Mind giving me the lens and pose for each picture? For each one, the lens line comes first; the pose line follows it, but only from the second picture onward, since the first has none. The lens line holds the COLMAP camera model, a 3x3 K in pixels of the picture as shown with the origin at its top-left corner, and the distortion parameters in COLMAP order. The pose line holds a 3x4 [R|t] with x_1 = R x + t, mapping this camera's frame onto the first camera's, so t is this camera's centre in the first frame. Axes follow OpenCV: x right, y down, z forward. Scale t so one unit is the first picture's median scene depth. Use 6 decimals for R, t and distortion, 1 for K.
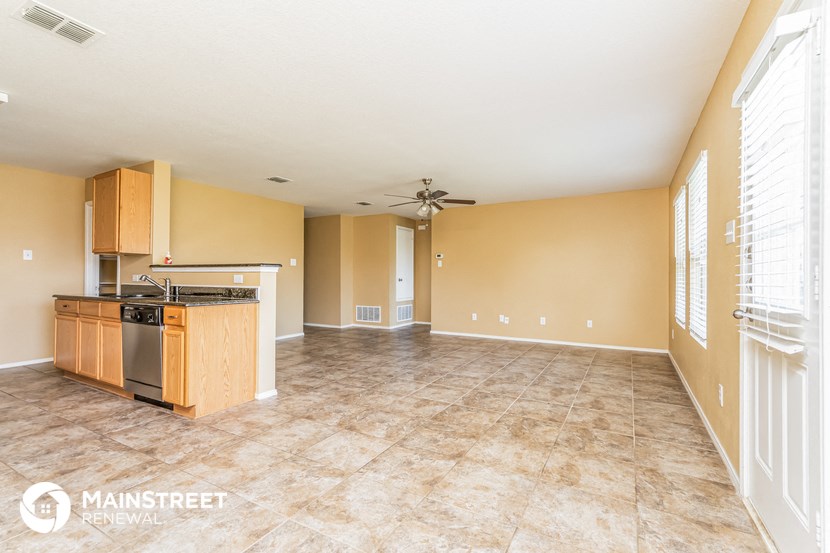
lens RADIAL K [[384.1, 0, 415.0], [0, 384.1, 276.5], [0, 0, 1]] dist [-0.000952, -0.000526]
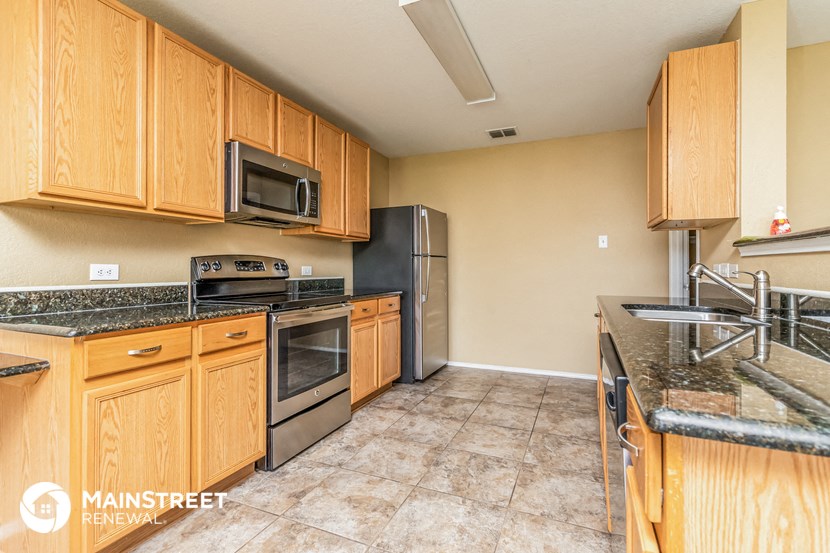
lens RADIAL K [[383.7, 0, 425.8], [0, 383.7, 266.1], [0, 0, 1]] dist [-0.021831, -0.000205]
pose [[0.110662, -0.013391, -0.993768, -0.324442], [0.001760, 0.999910, -0.013277, 0.004477], [0.993857, -0.000280, 0.110676, 0.652084]]
